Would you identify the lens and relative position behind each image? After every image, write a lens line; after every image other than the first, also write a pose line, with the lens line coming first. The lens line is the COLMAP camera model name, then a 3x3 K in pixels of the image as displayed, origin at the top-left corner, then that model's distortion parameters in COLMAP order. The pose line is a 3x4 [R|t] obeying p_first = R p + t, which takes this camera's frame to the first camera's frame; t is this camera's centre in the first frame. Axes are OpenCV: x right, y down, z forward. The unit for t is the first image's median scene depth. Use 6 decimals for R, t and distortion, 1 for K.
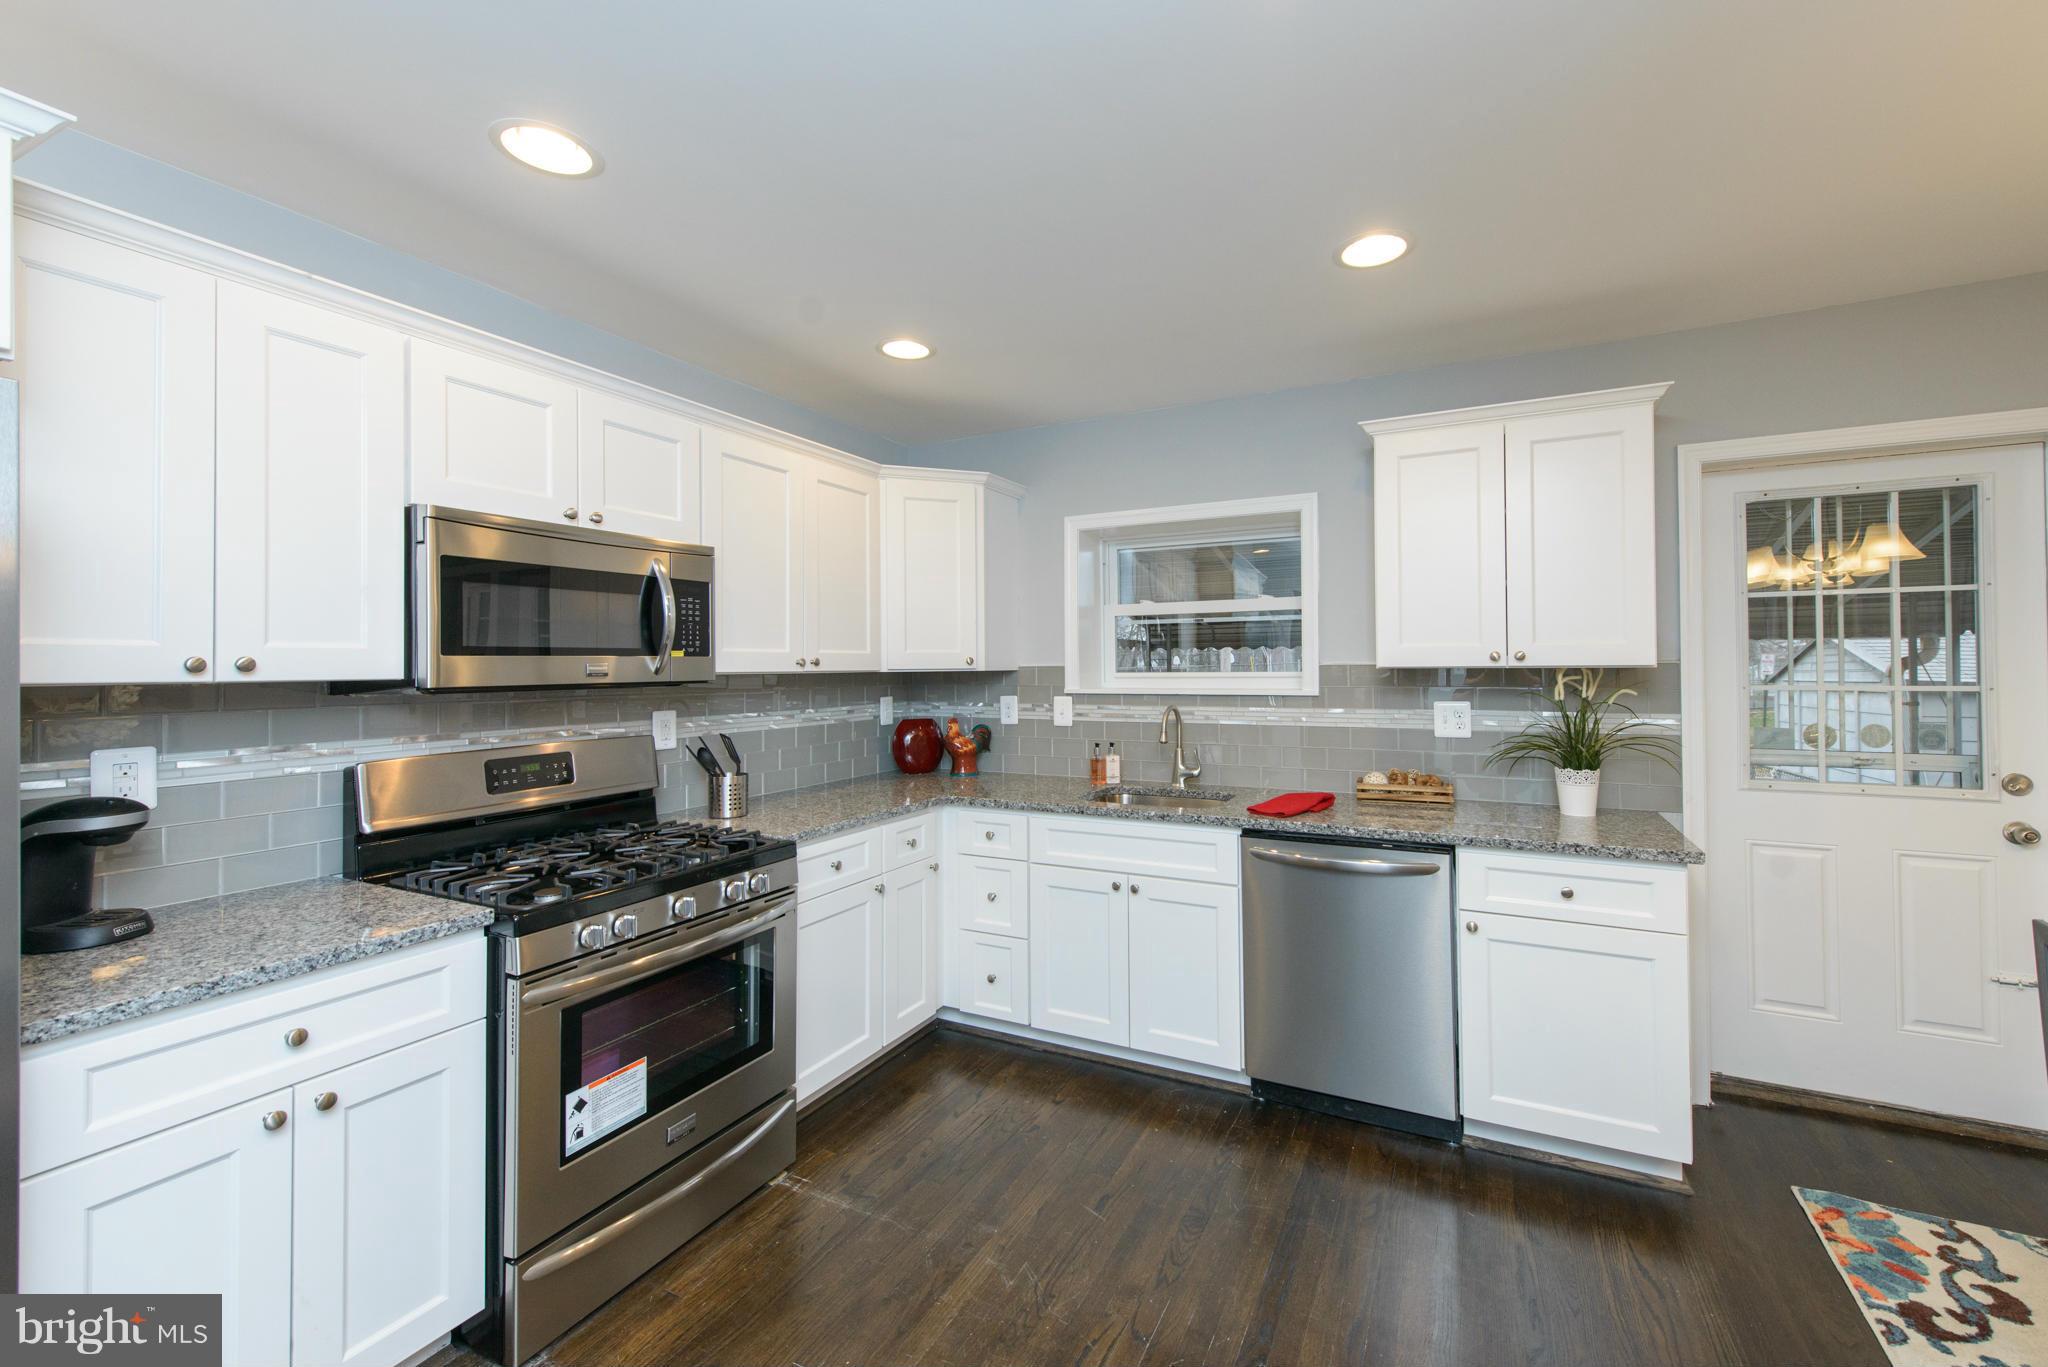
lens RADIAL K [[856.2, 0, 1068.2], [0, 856.2, 655.5], [0, 0, 1]] dist [0.015383, -0.004894]
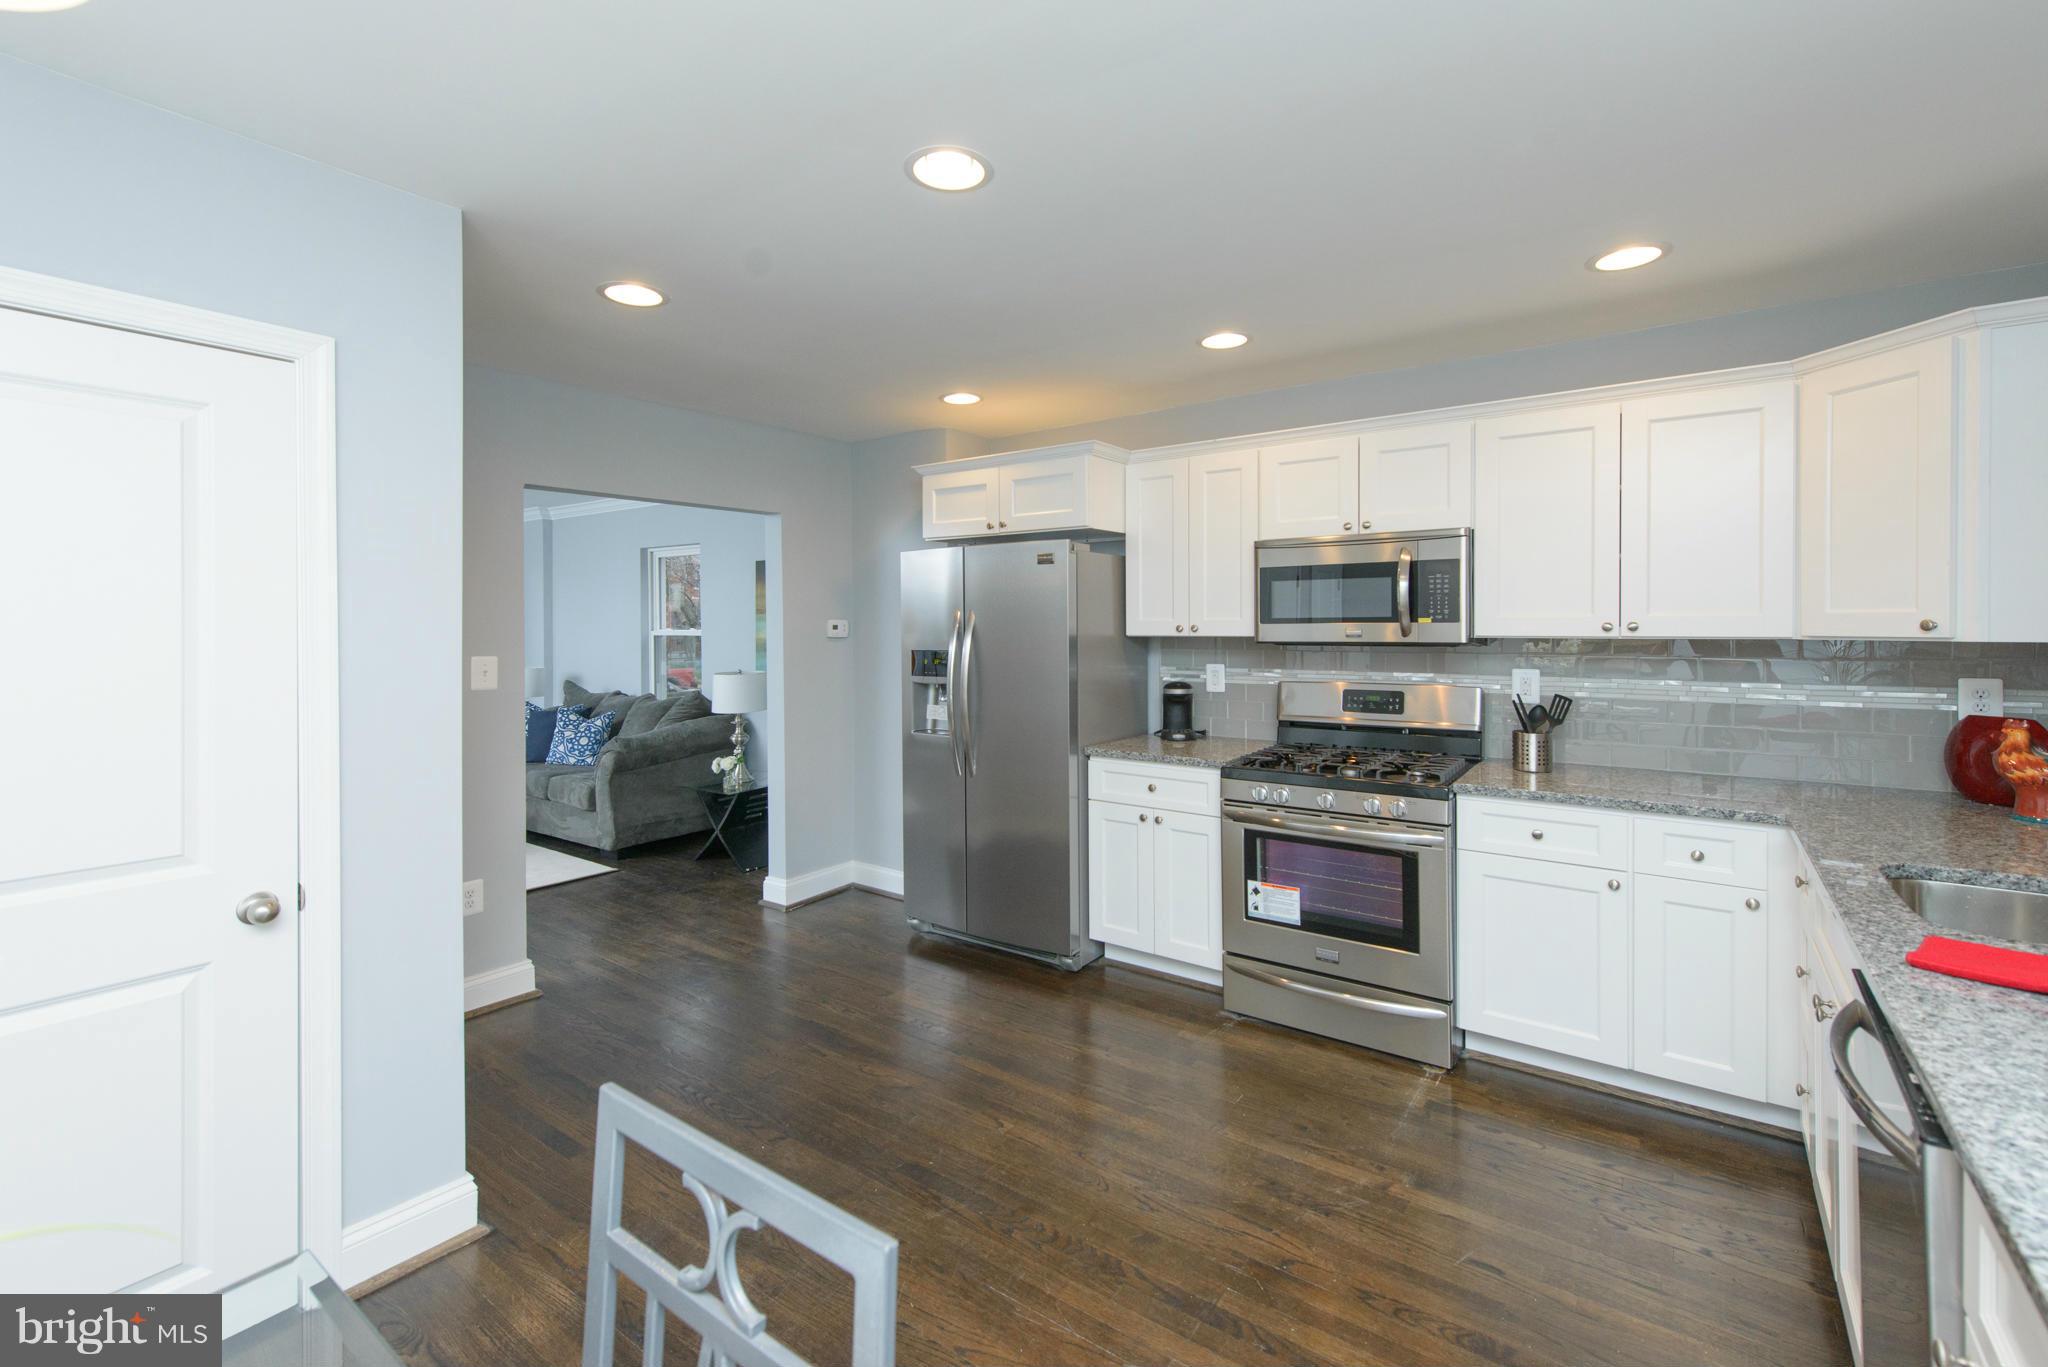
lens RADIAL K [[891.6, 0, 1061.9], [0, 891.6, 641.7], [0, 0, 1]] dist [0.015150, 0.000003]
pose [[-0.163662, 0.022289, -0.986265, 0.796022], [0.013112, 0.999706, 0.020417, -0.003750], [0.986429, -0.009590, -0.163906, 0.606003]]
